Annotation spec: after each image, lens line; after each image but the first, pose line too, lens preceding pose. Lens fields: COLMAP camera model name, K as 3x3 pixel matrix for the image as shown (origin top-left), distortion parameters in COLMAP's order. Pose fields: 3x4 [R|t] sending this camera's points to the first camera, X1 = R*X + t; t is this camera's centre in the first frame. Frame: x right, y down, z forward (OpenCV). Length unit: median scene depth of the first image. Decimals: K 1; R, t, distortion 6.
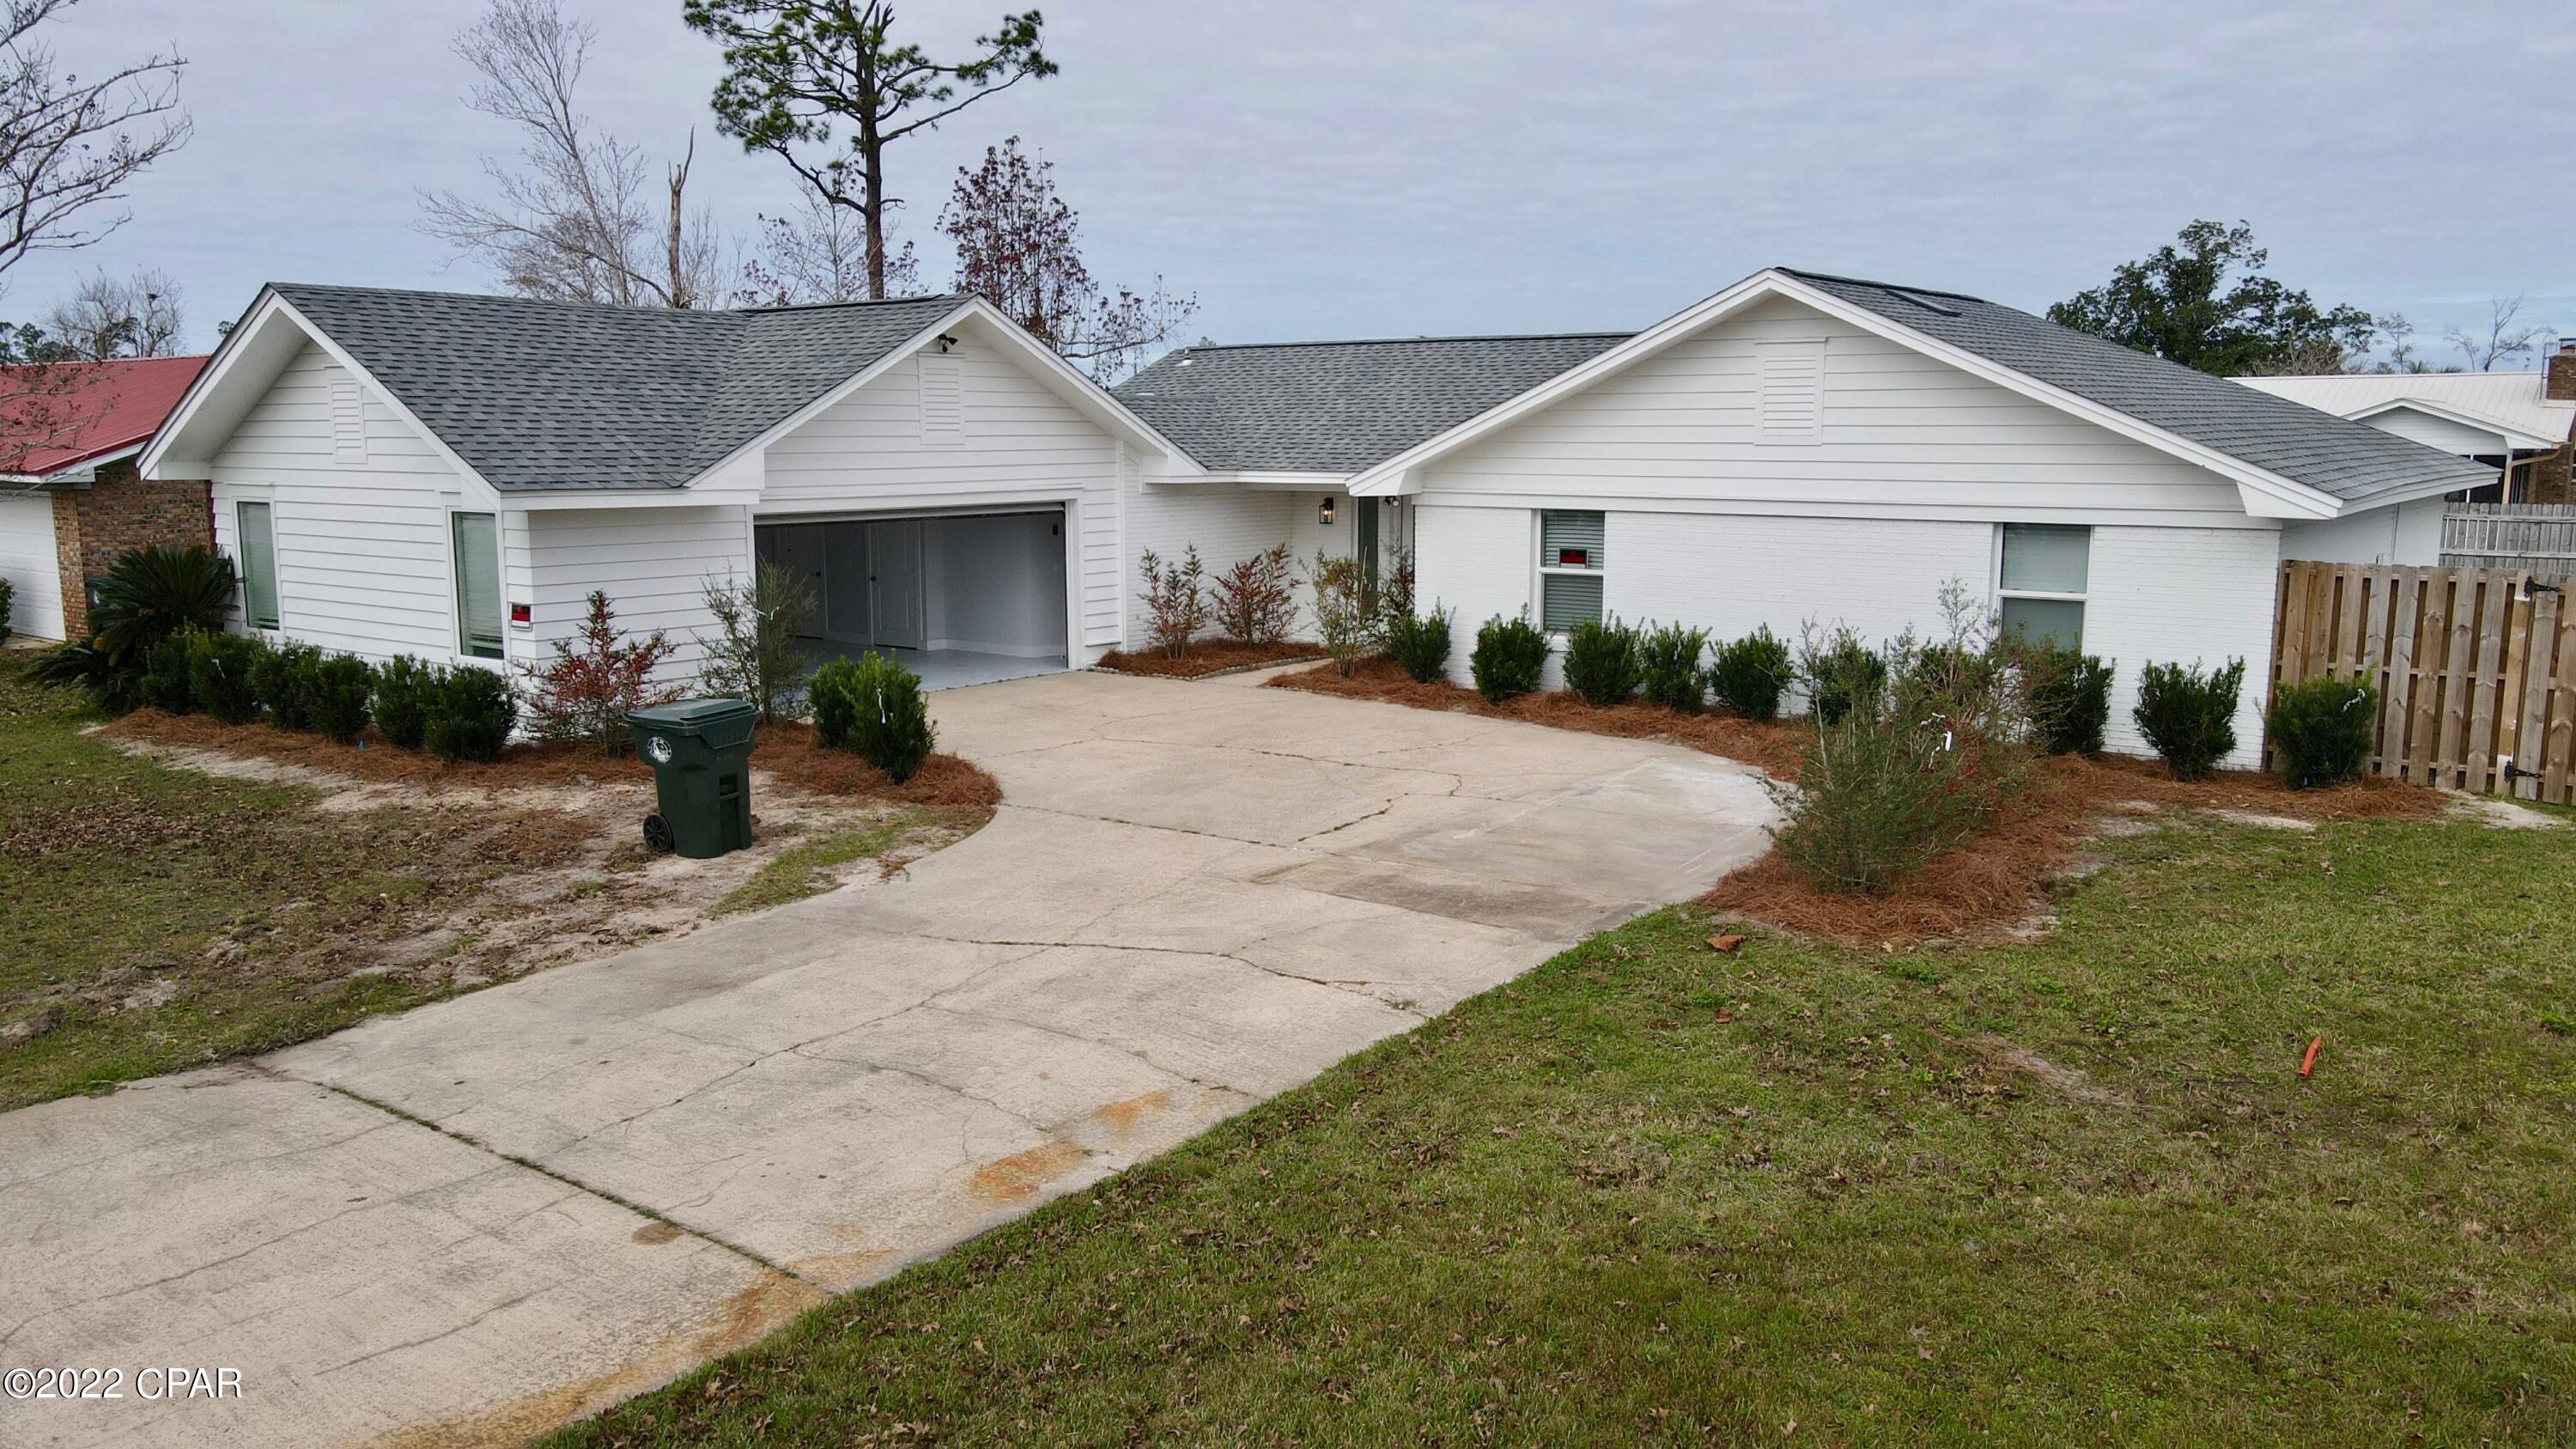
lens RADIAL K [[1903.7, 0, 1278.7], [0, 1903.7, 730.2], [0, 0, 1]] dist [-0.001836, 0.036193]
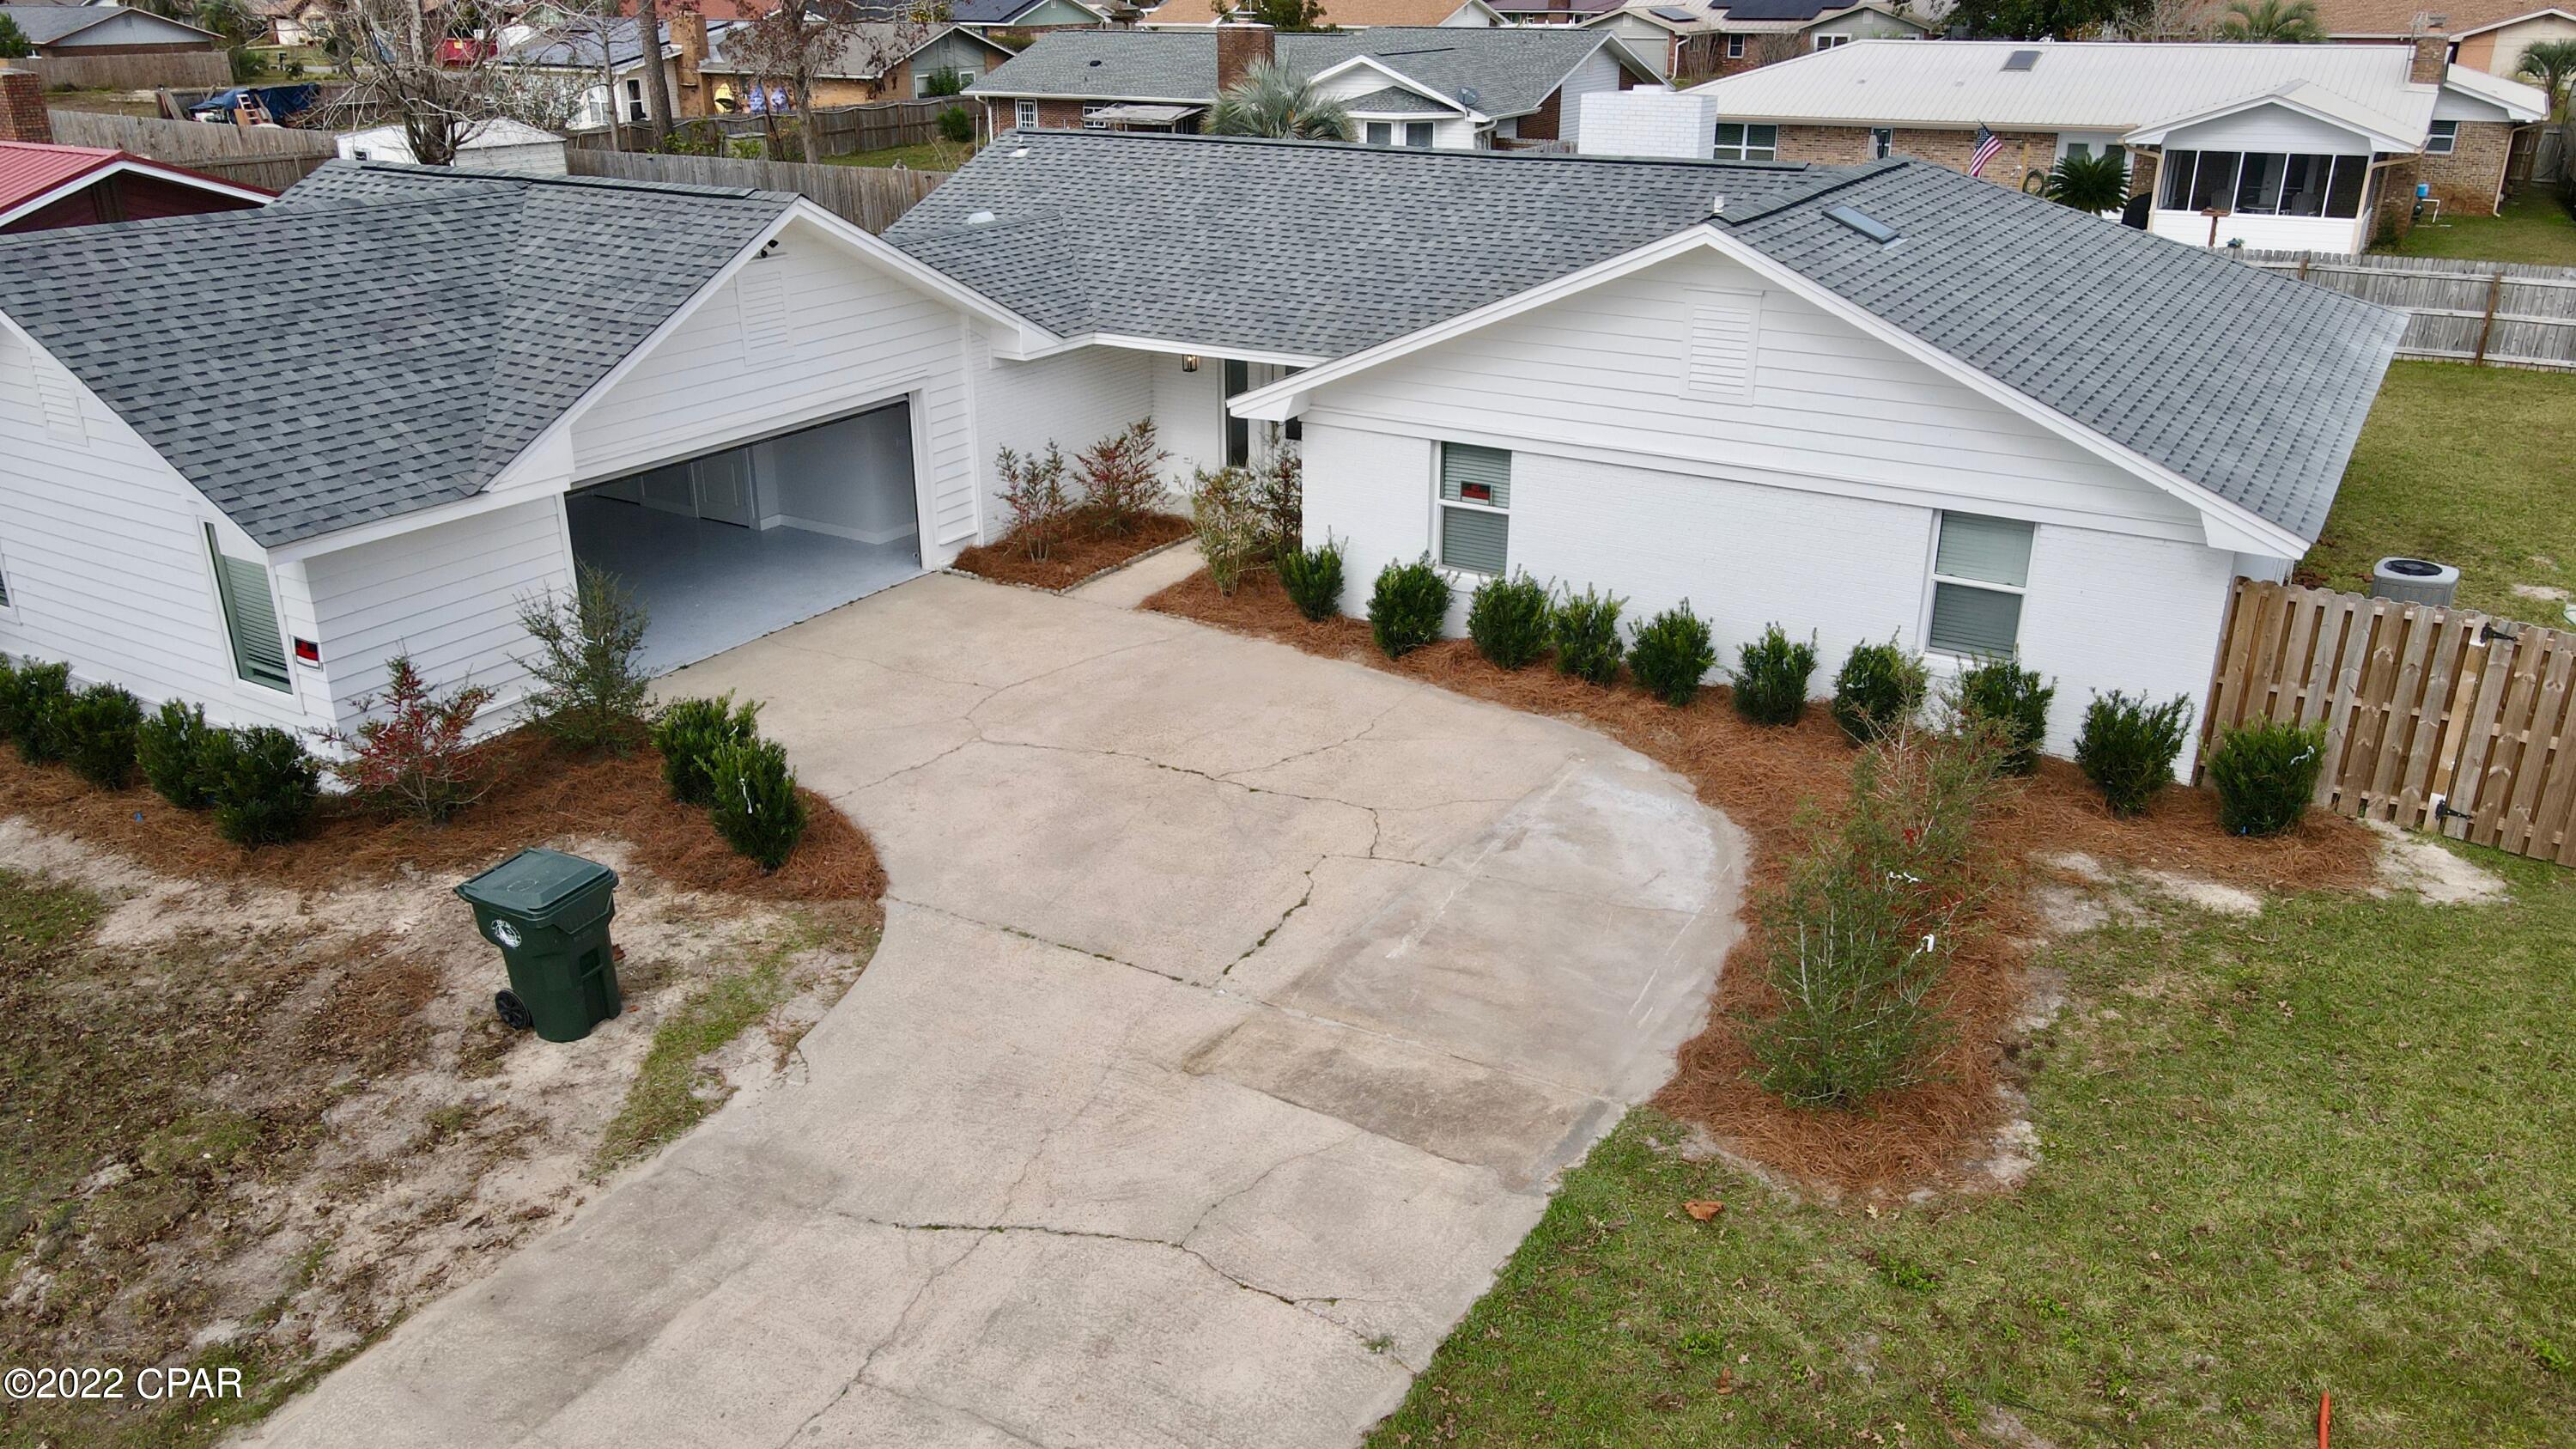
lens RADIAL K [[1903.7, 0, 1278.7], [0, 1903.7, 730.2], [0, 0, 1]] dist [-0.001836, 0.036193]
pose [[0.995004, -0.040678, 0.091169, -0.039638], [0.019089, 0.973893, 0.226202, -0.248963], [-0.097991, -0.223332, 0.969804, 0.111958]]
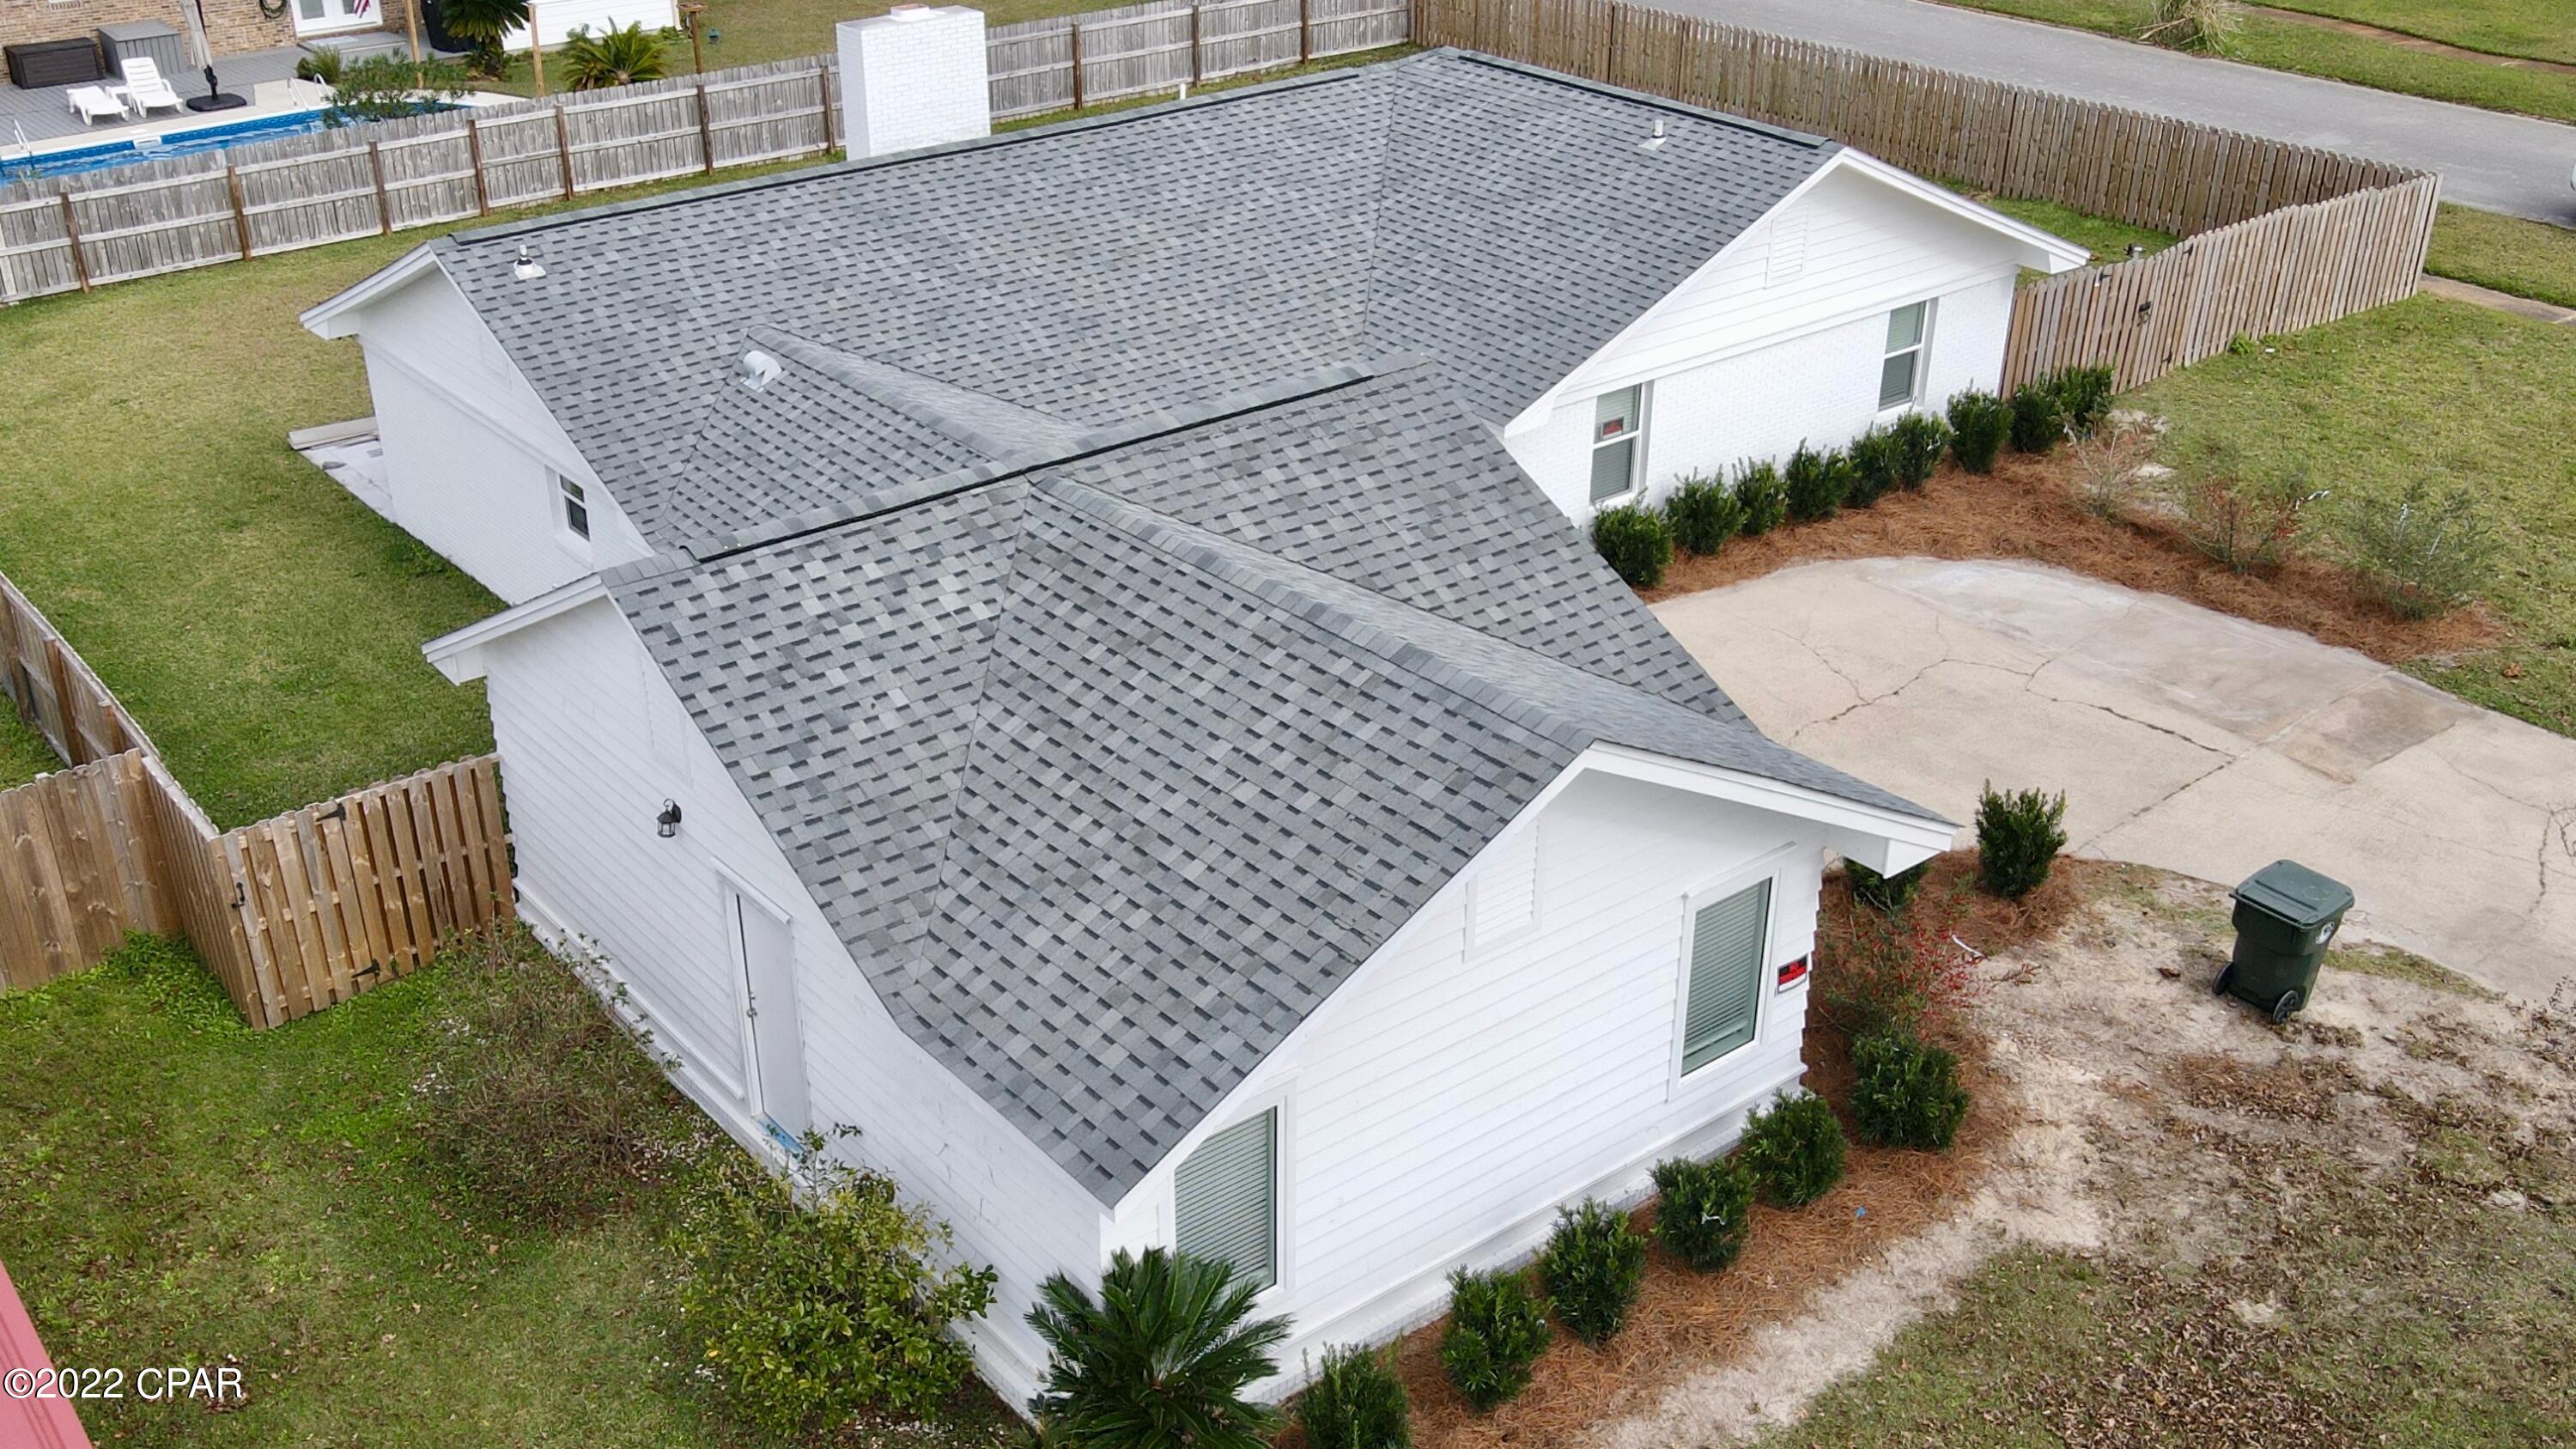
lens RADIAL K [[2499.5, 0, 1234.7], [0, 2499.5, 850.3], [0, 0, 1]] dist [0.006403, 0.008769]
pose [[0.246323, -0.478170, 0.843018, -1.500036], [0.154830, 0.878062, 0.452807, -0.700571], [-0.956741, 0.018987, 0.290322, 1.063109]]
